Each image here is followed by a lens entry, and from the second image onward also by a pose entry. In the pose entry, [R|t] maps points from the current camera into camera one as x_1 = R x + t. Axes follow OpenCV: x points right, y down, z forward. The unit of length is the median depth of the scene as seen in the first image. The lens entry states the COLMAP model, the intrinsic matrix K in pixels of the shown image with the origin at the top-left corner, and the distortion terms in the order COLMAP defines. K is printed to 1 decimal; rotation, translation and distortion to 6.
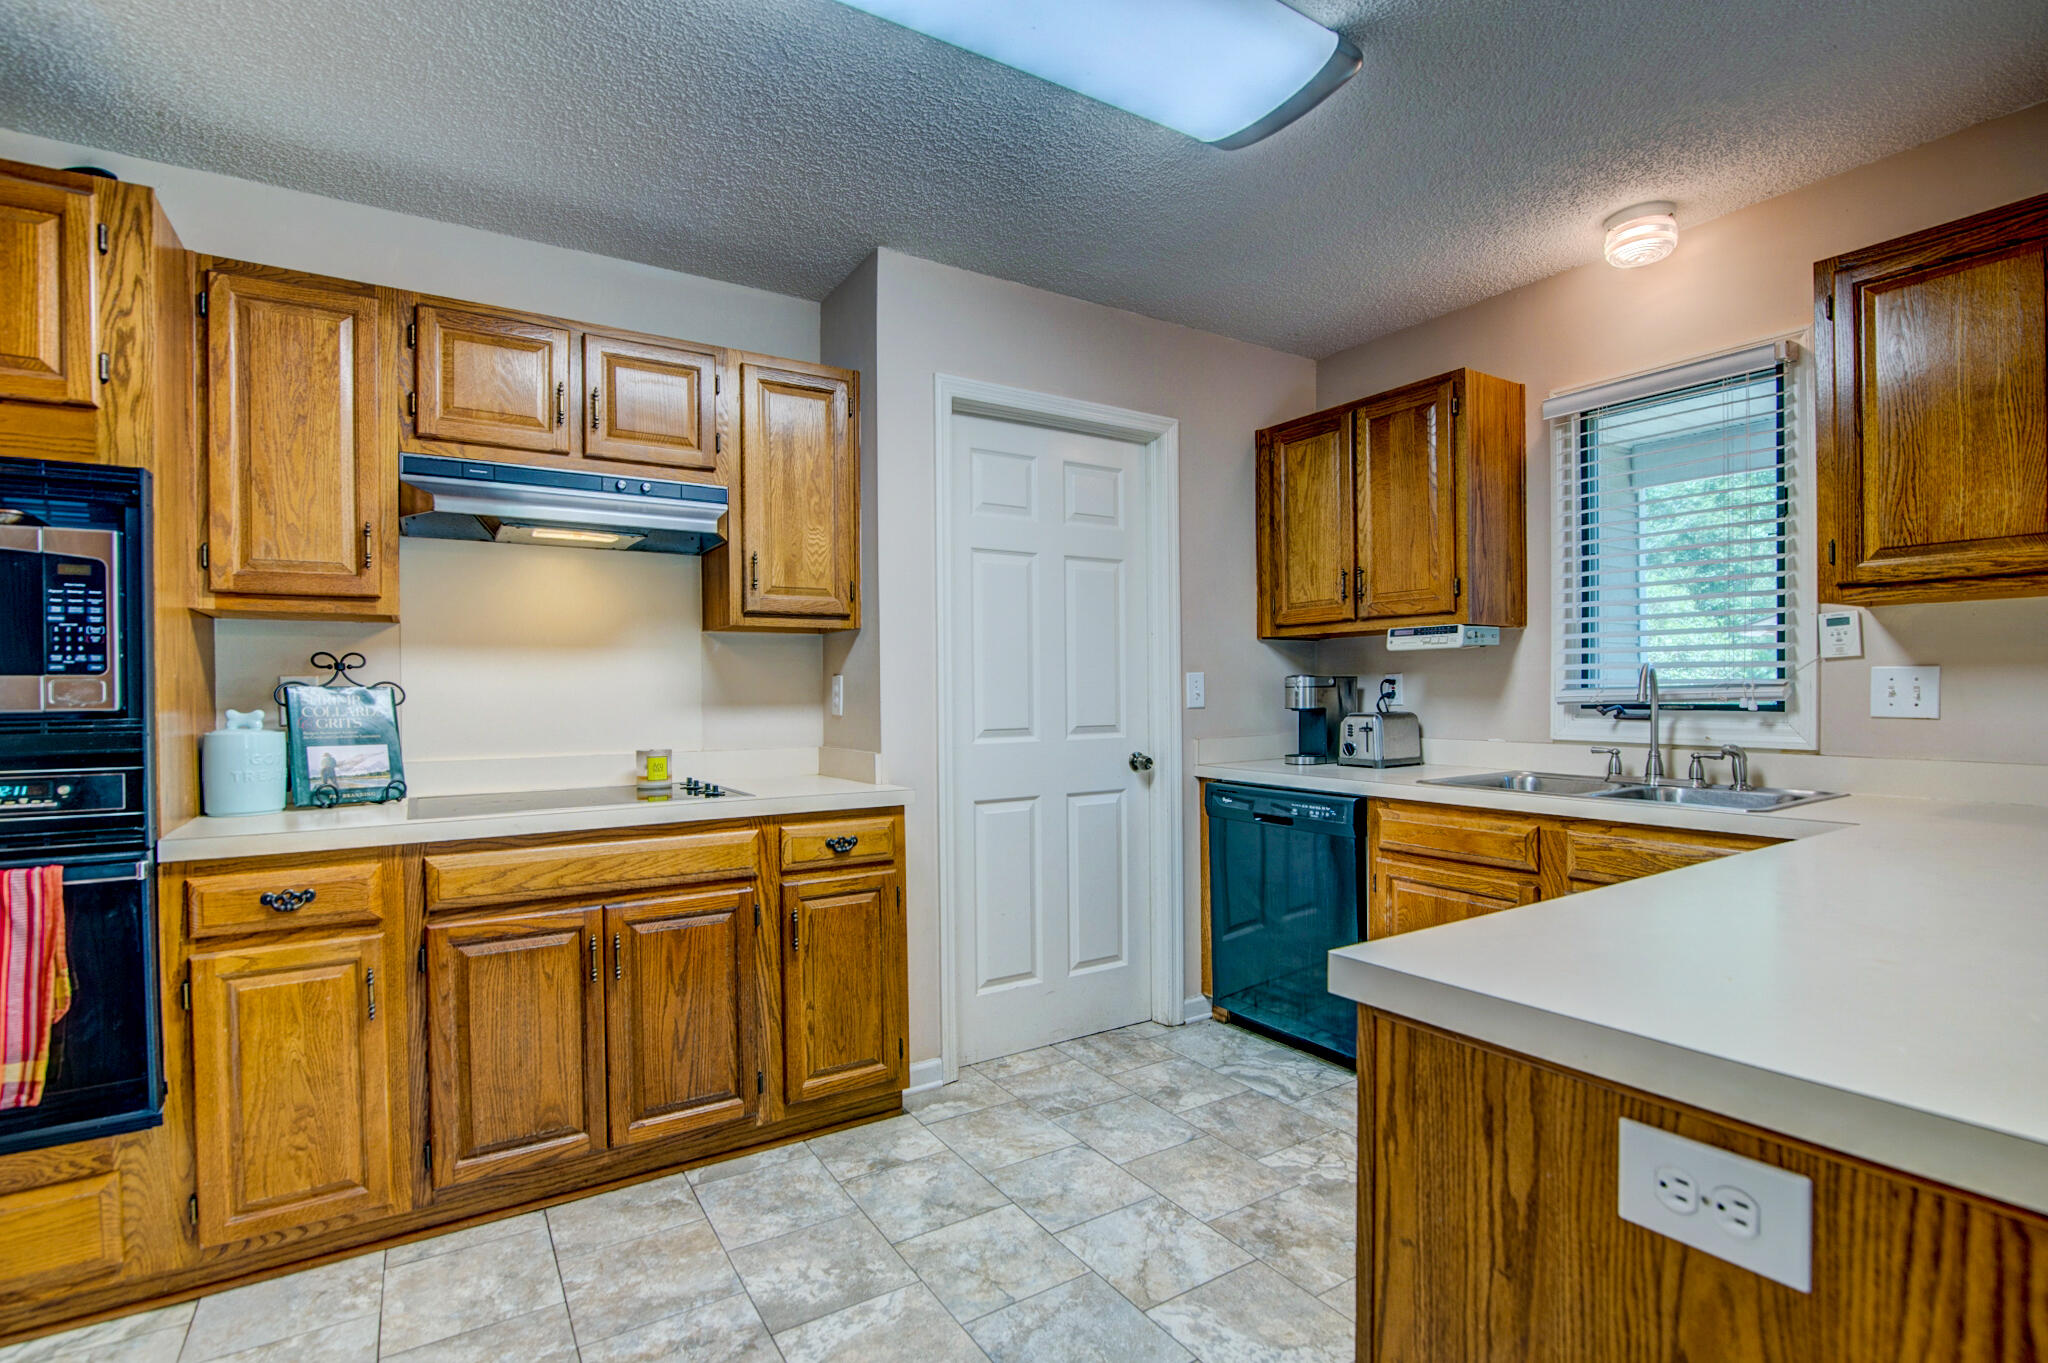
lens RADIAL K [[959.9, 0, 1018.3], [0, 959.9, 682.8], [0, 0, 1]] dist [-0.019834, -0.000404]
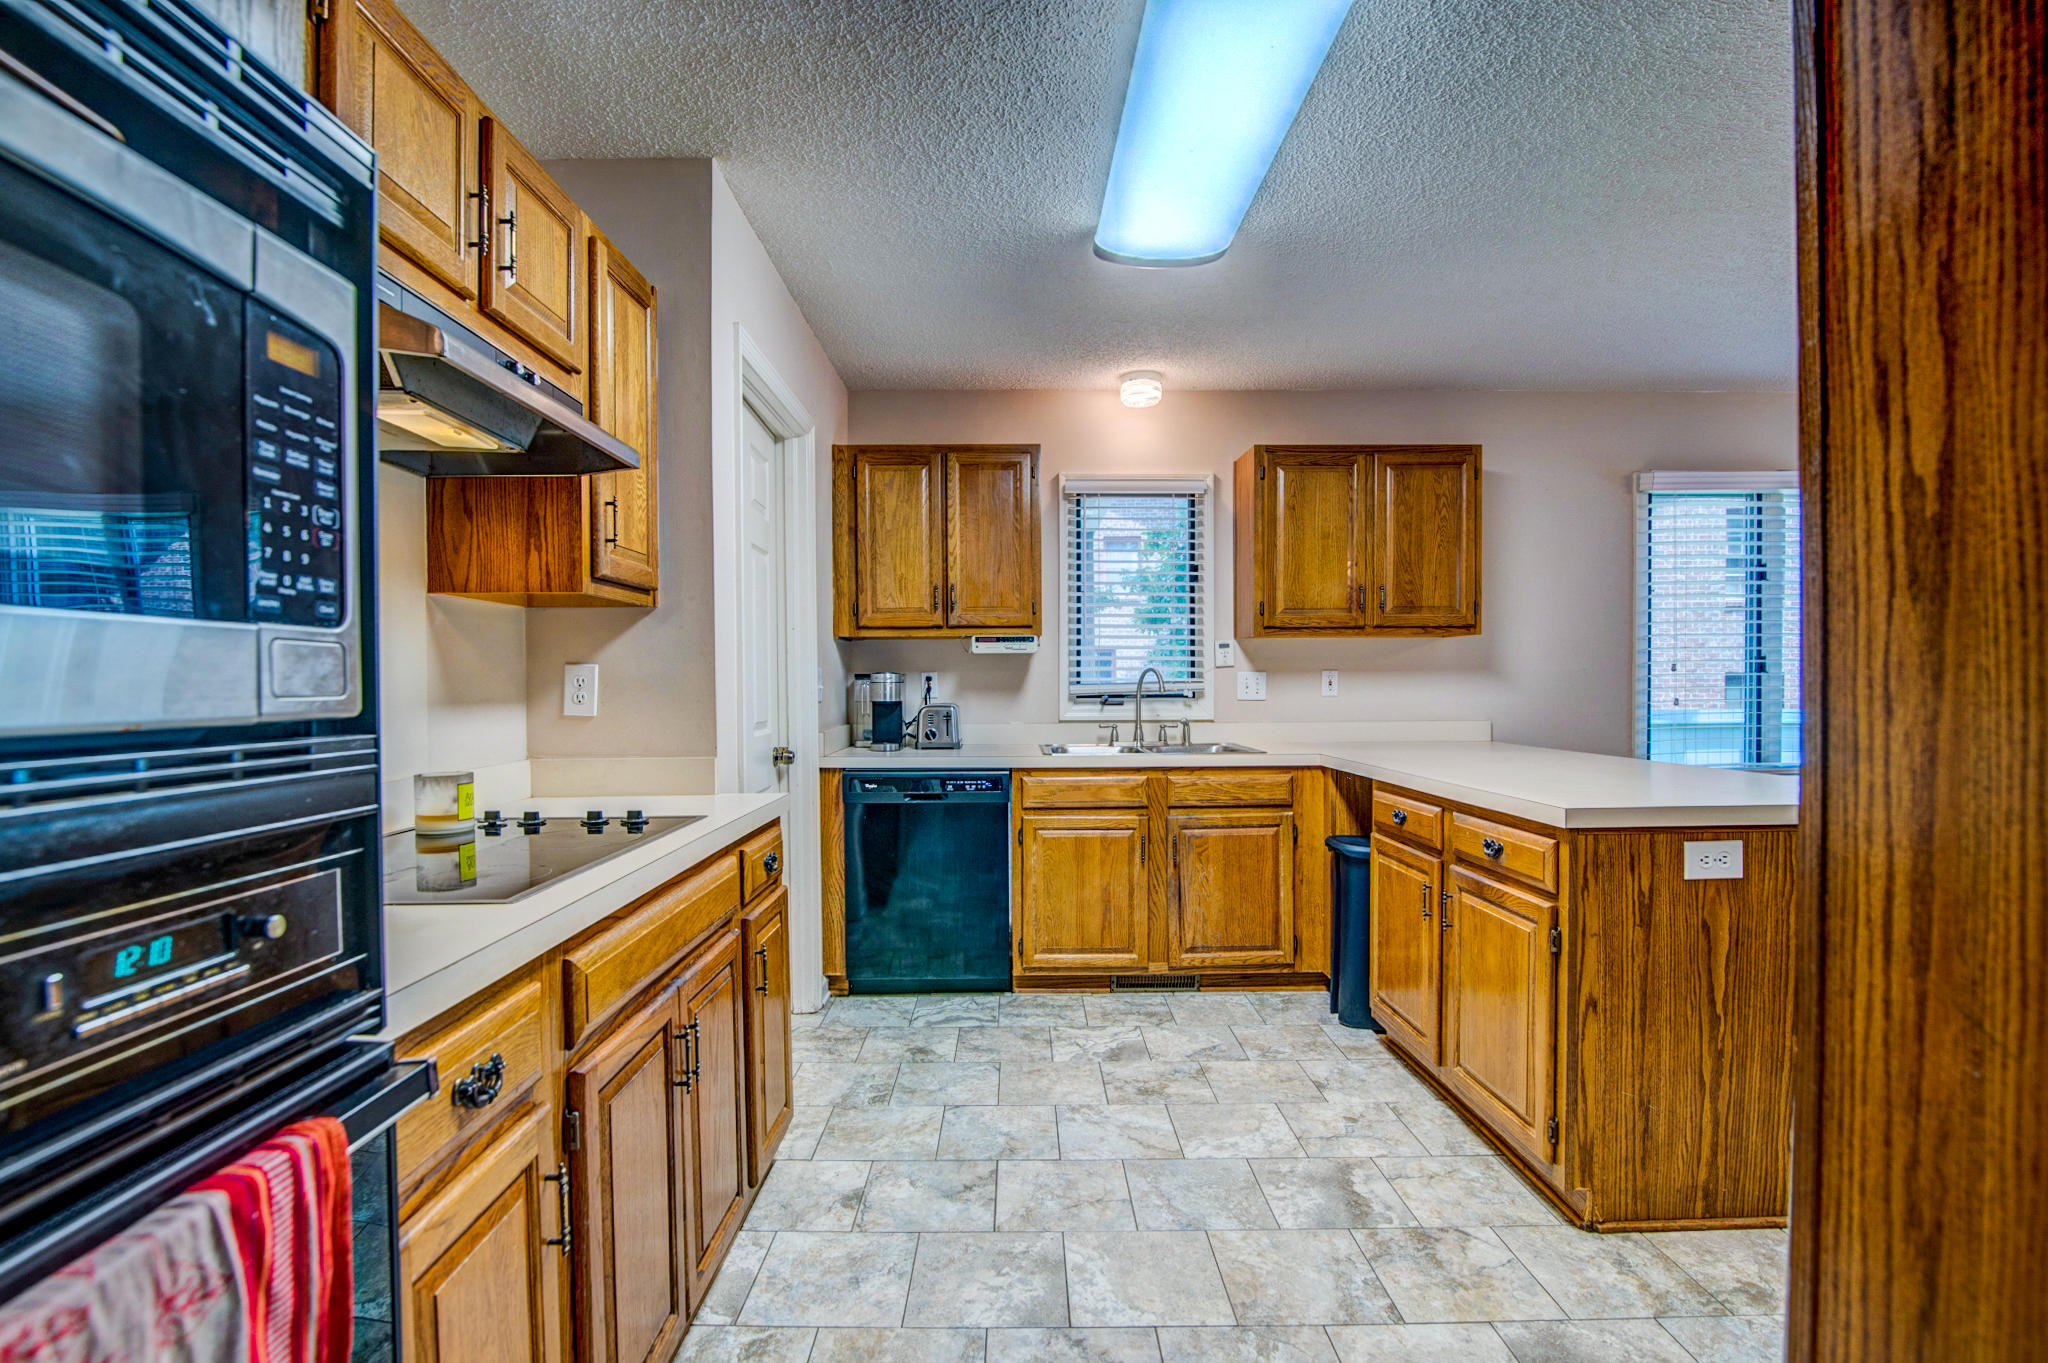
lens RADIAL K [[959.9, 0, 1015.0], [0, 959.9, 680.9], [0, 0, 1]] dist [-0.019834, -0.000404]
pose [[0.529929, 0.006401, 0.848018, -0.802986], [-0.003870, 0.999979, -0.005129, 0.010538], [-0.848033, -0.000563, 0.529943, 0.366900]]
